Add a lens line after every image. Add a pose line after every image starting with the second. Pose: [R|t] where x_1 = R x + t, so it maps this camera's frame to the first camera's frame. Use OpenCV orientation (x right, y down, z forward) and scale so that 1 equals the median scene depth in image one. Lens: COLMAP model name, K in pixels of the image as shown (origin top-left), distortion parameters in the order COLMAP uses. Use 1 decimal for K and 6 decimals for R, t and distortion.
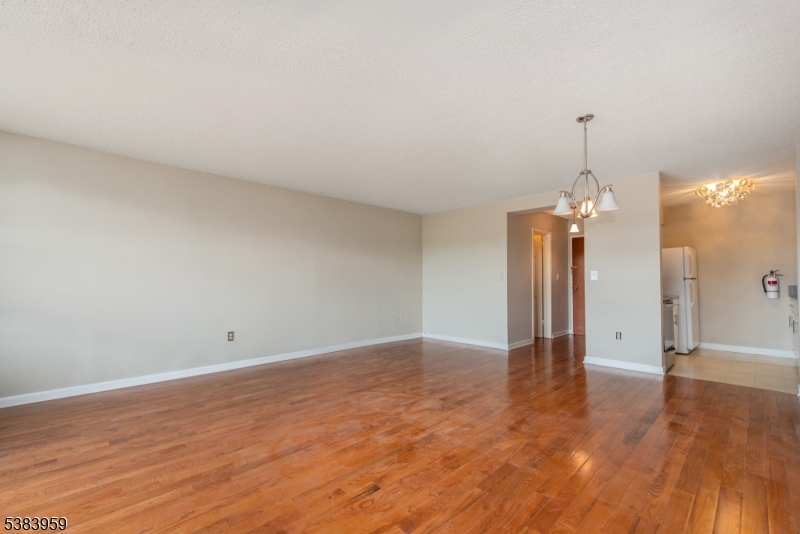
lens RADIAL K [[339.4, 0, 394.9], [0, 339.4, 267.7], [0, 0, 1]] dist [0.002355, 0.000045]
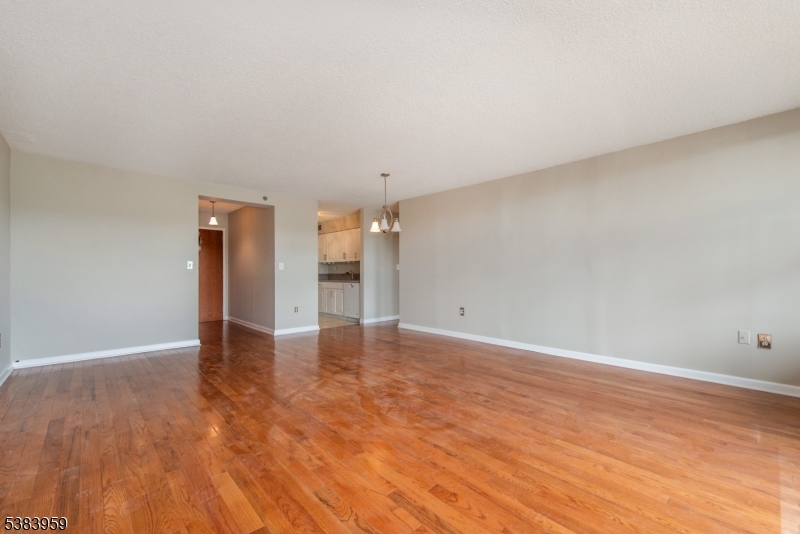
lens RADIAL K [[339.4, 0, 395.6], [0, 339.4, 268.0], [0, 0, 1]] dist [0.002355, 0.000045]
pose [[0.036888, 0.014311, 0.999217, -1.109076], [-0.033964, 0.999338, -0.013059, 0.054213], [-0.998742, -0.033455, 0.037350, 0.876524]]
